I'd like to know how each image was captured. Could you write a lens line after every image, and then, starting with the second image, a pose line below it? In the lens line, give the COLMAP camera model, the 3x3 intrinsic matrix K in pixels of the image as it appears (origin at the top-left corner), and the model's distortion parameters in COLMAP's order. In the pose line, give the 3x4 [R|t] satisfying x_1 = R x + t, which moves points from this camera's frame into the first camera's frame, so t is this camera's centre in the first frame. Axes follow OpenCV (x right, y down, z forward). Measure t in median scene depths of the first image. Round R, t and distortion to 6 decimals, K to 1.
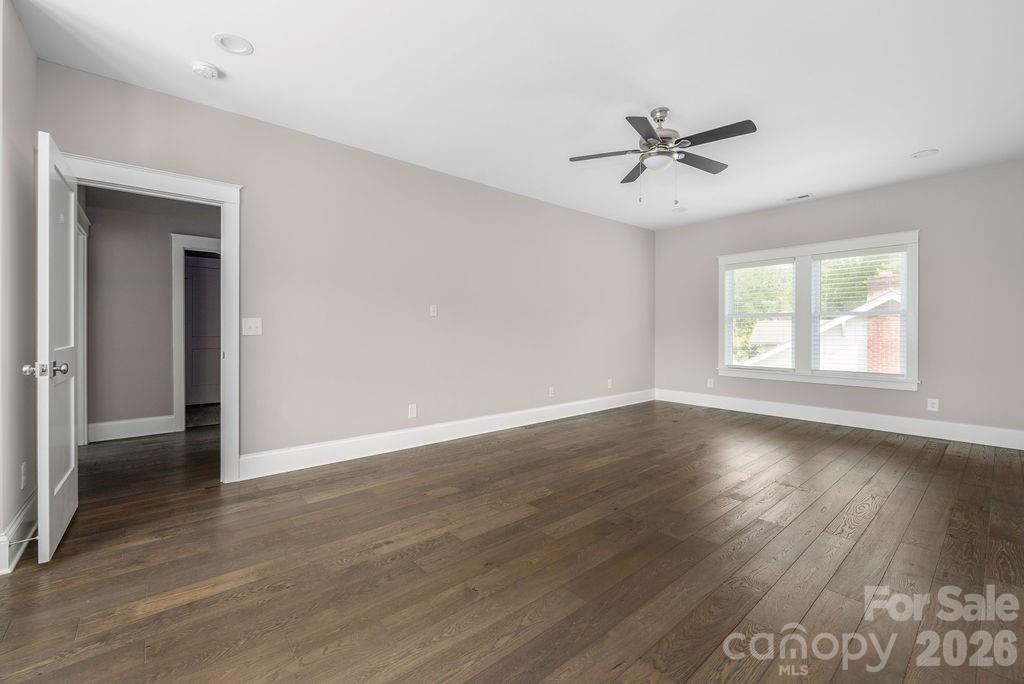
lens RADIAL K [[421.2, 0, 508.0], [0, 421.2, 331.0], [0, 0, 1]] dist [-0.001215, -0.000060]
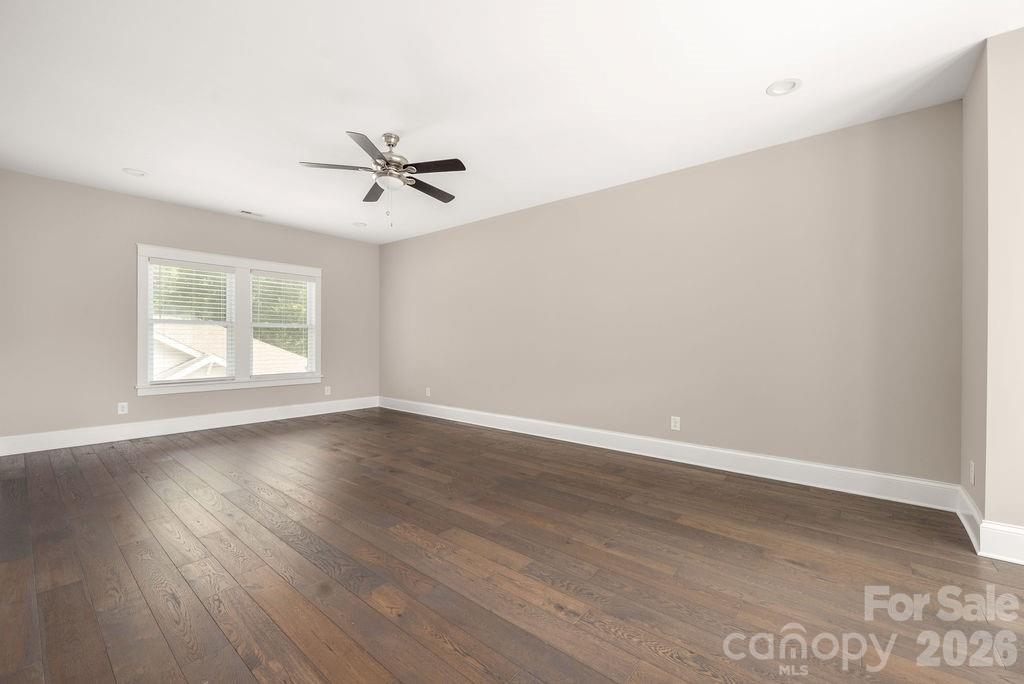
lens RADIAL K [[416.0, 0, 512.0], [0, 416.0, 342.0], [0, 0, 1]] dist [-0.001886, -0.000129]
pose [[-0.171151, -0.005071, 0.985232, -0.764450], [-0.004528, 0.999980, 0.004360, -0.002951], [-0.985234, -0.003715, -0.171170, 0.899233]]
